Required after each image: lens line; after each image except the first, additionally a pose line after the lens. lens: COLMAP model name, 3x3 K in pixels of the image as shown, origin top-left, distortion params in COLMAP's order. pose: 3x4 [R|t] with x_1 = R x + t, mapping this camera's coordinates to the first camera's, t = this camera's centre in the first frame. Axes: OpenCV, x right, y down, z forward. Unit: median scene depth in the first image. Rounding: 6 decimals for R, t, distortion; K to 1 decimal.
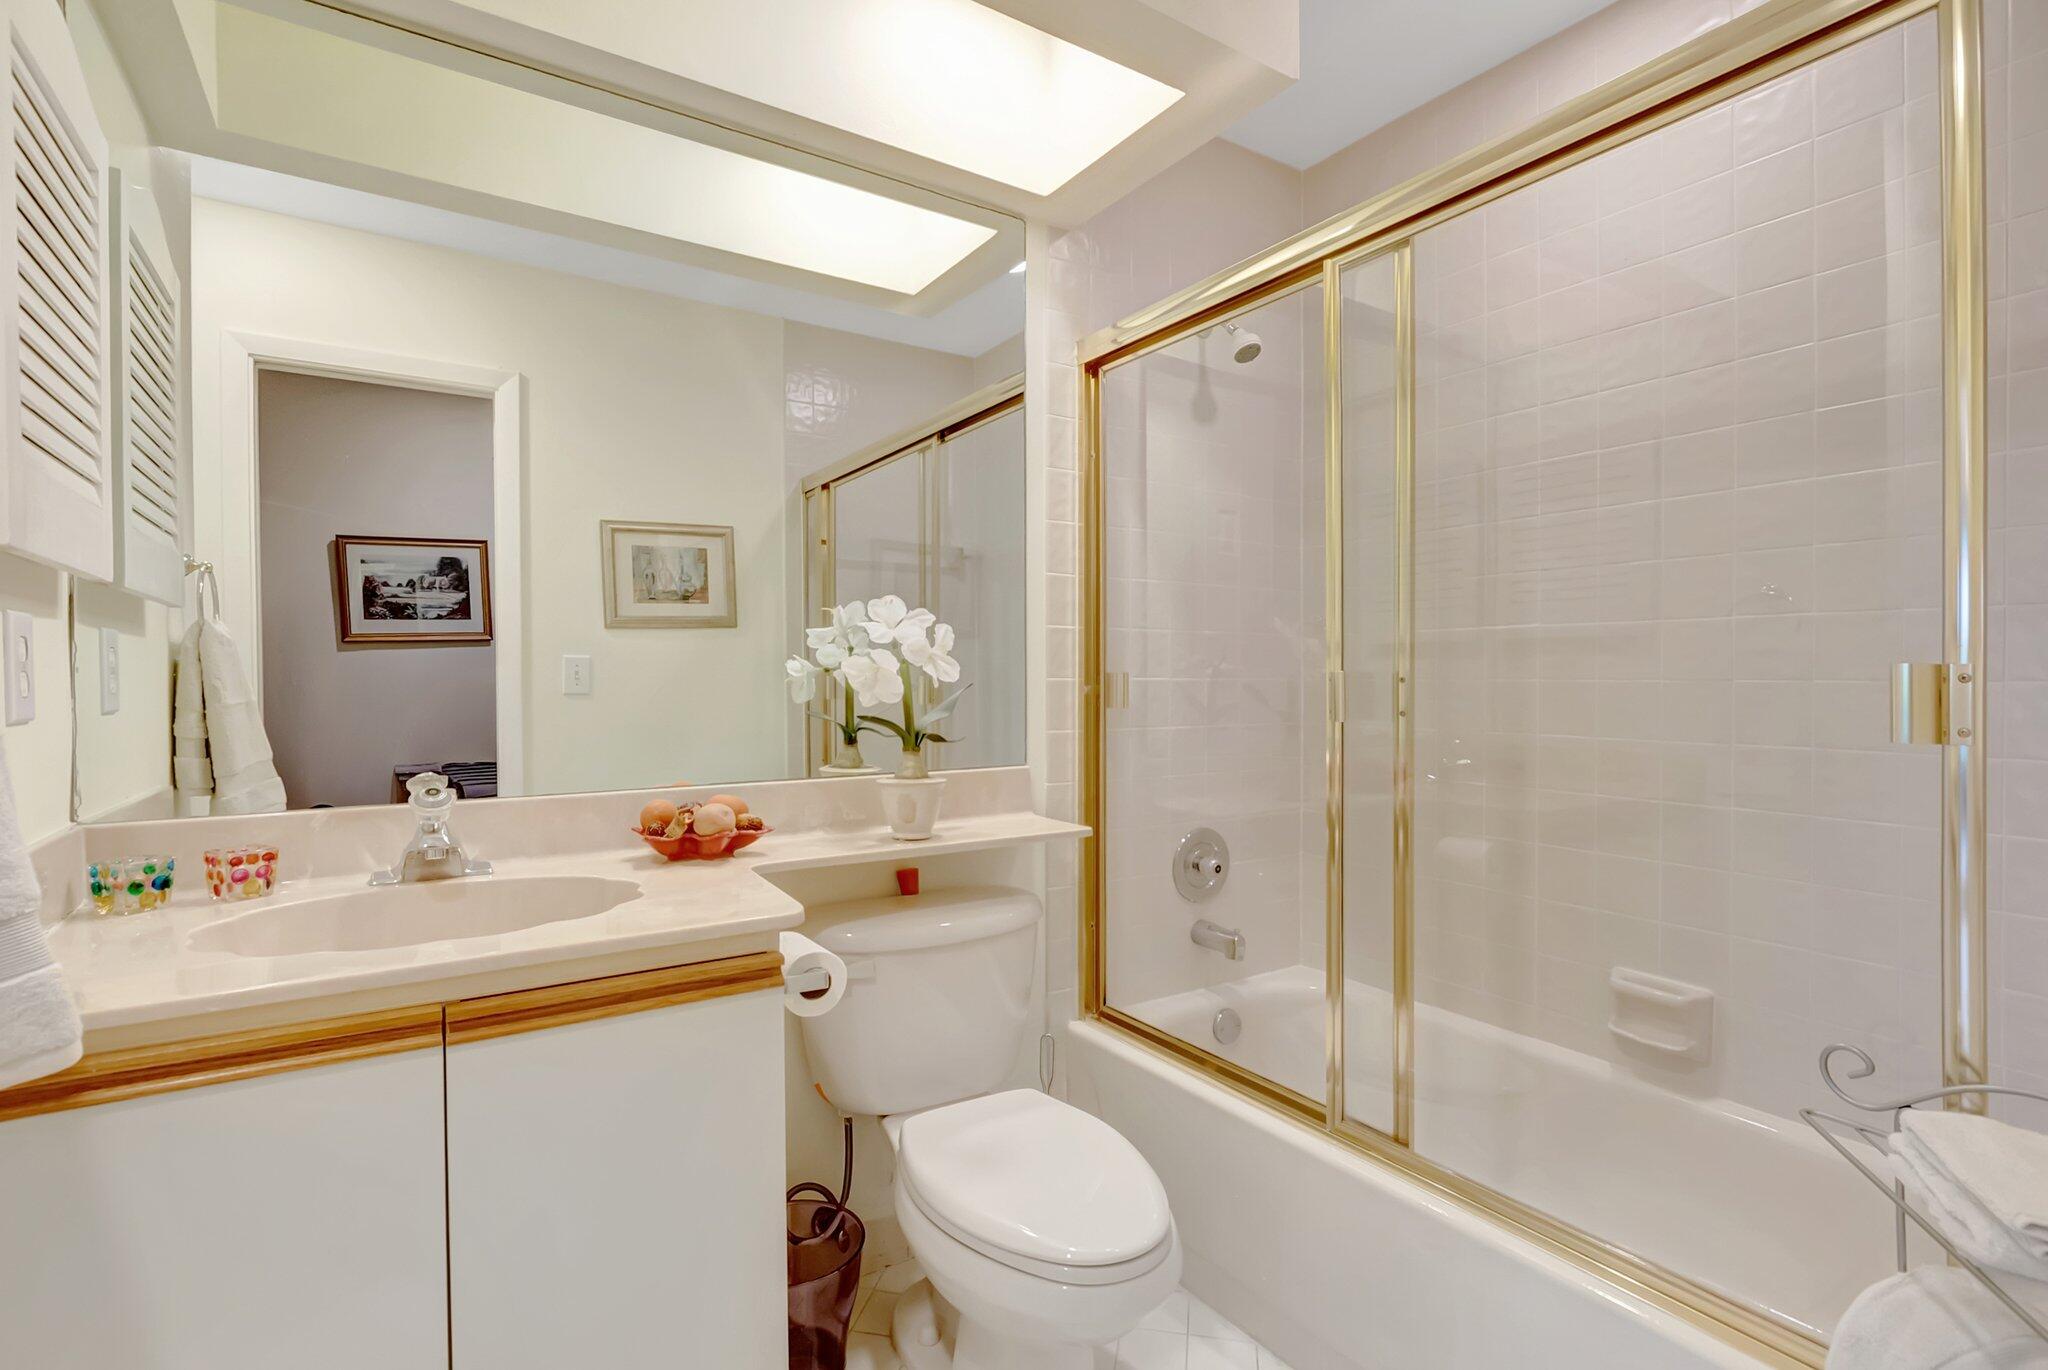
lens RADIAL K [[927.7, 0, 1020.5], [0, 927.7, 682.6], [0, 0, 1]] dist [-0.020247, 0.000859]
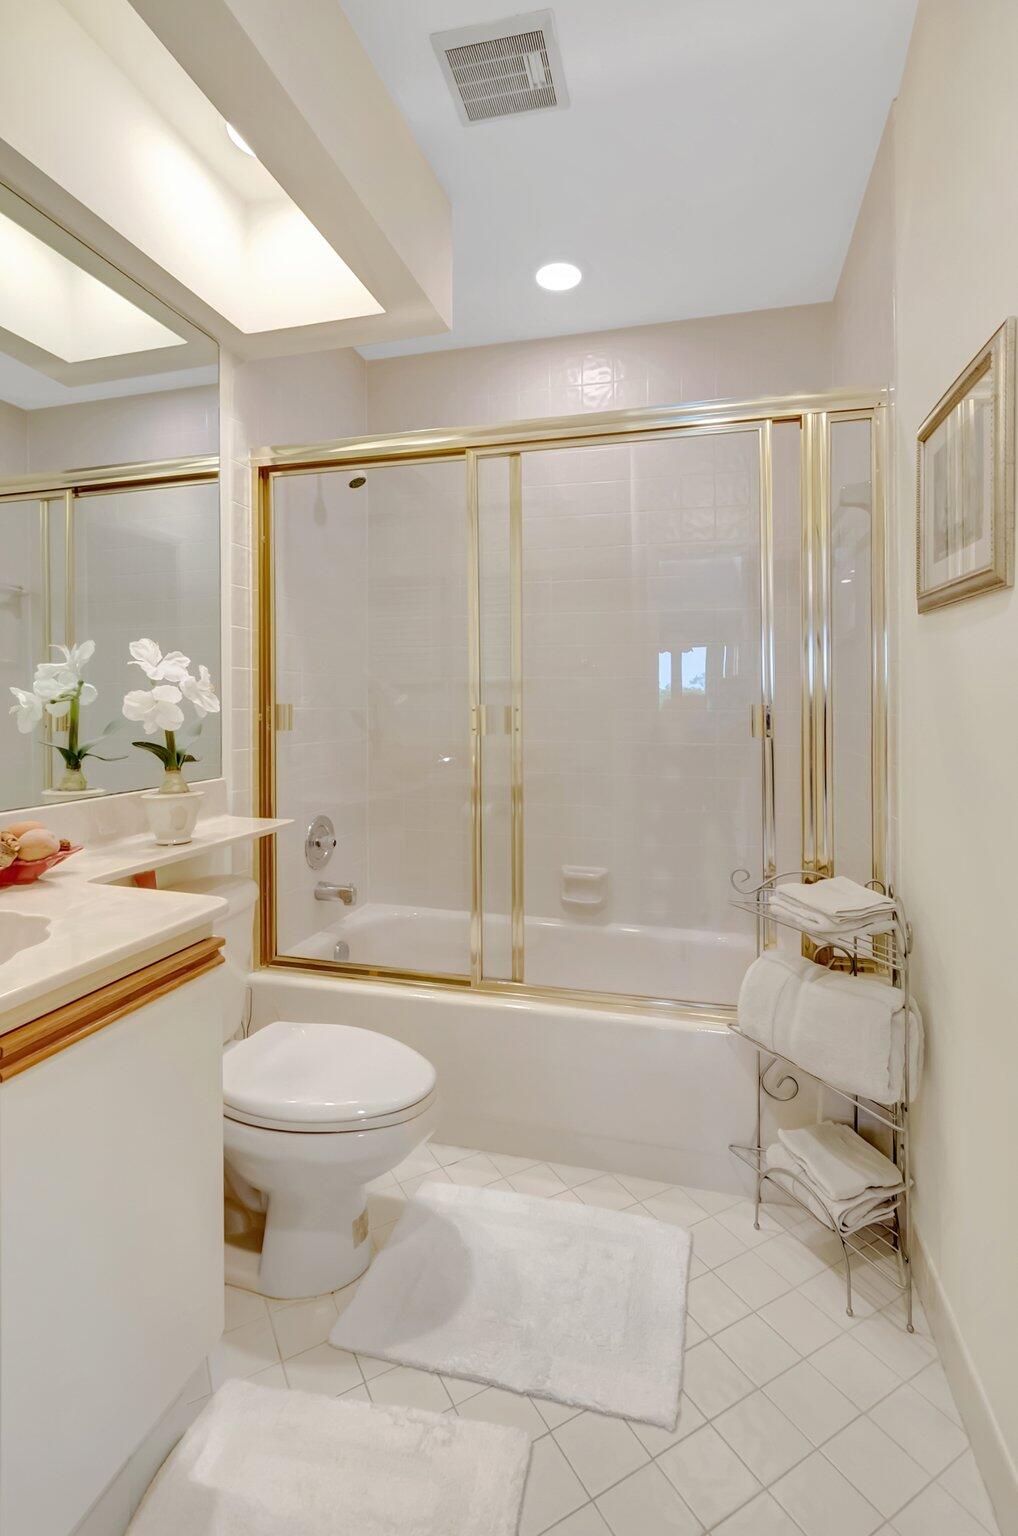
lens RADIAL K [[681.2, 0, 536.1], [0, 681.2, 706.4], [0, 0, 1]] dist [-0.009420, 0.000974]
pose [[0.738451, -0.000454, 0.674307, -0.305806], [0.003519, 0.999989, -0.003180, -0.003274], [-0.674298, 0.004721, 0.738445, 0.031939]]
